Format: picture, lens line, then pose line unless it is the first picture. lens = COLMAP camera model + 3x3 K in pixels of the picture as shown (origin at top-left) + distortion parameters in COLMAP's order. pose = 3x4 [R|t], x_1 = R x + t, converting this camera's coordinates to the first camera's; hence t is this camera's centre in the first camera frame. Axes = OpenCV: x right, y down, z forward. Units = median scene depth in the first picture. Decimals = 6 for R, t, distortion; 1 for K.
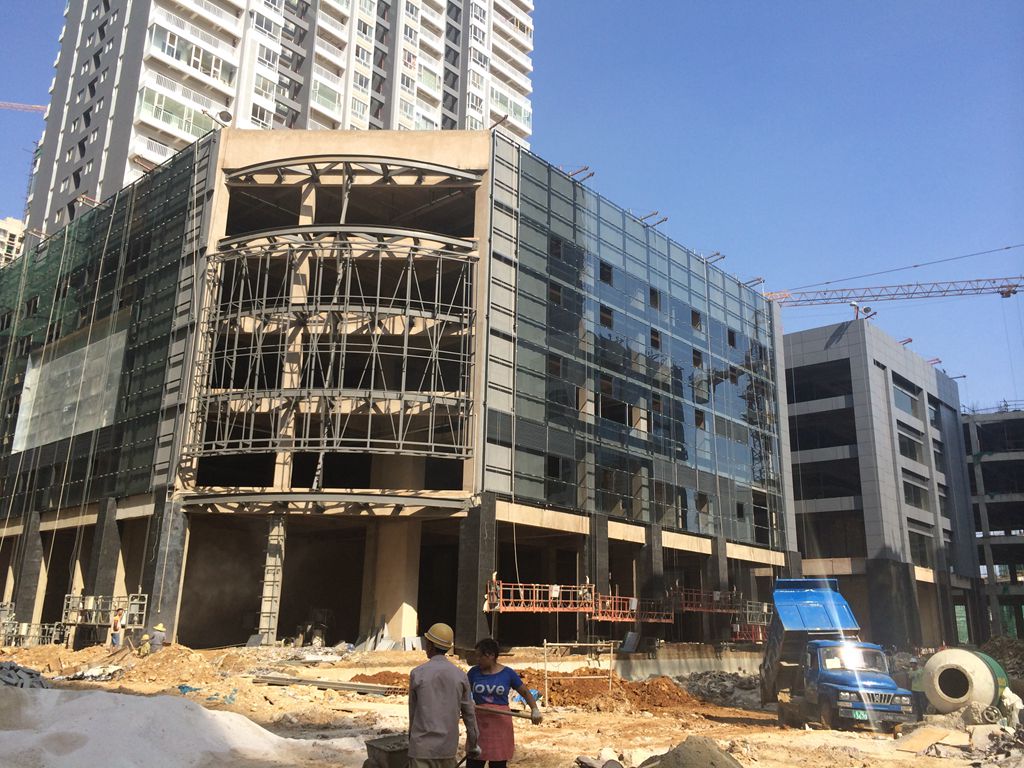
lens RADIAL K [[883.2, 0, 506.4], [0, 883.2, 387.0], [0, 0, 1]] dist [0.070083, -0.092215]
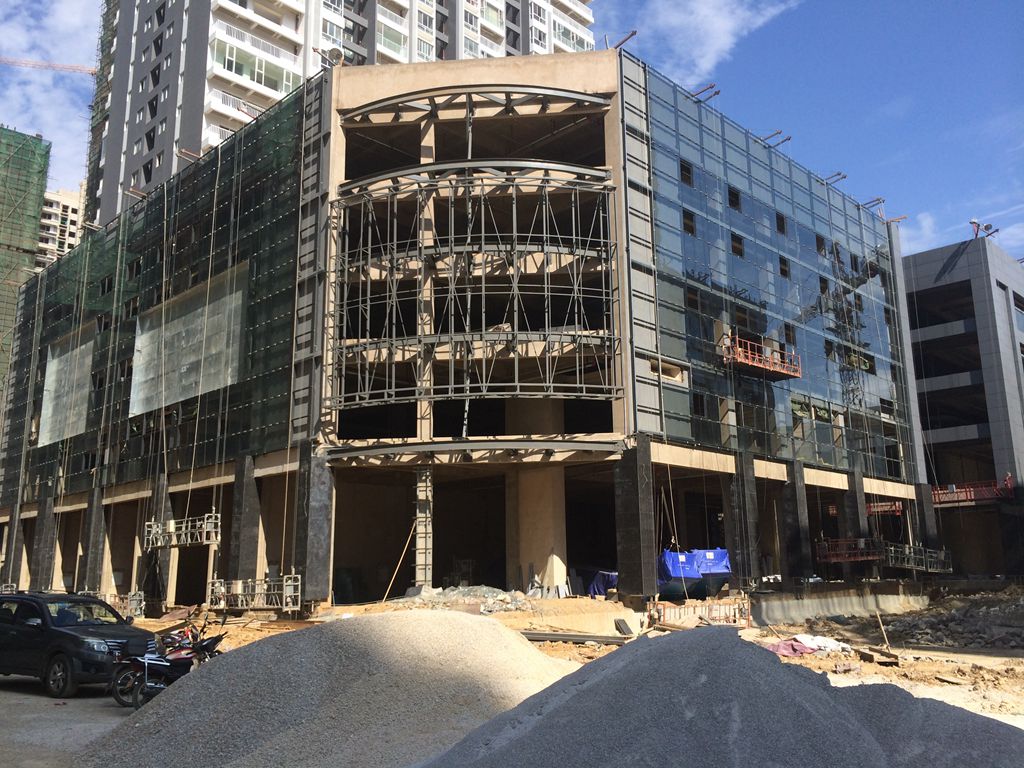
lens RADIAL K [[883.2, 0, 506.4], [0, 883.2, 385.7], [0, 0, 1]] dist [0.070083, -0.092215]
pose [[0.997901, -0.046384, -0.045188, -0.095497], [0.048764, 0.997399, 0.053081, 0.007879], [0.042609, -0.055173, 0.997567, 0.033829]]
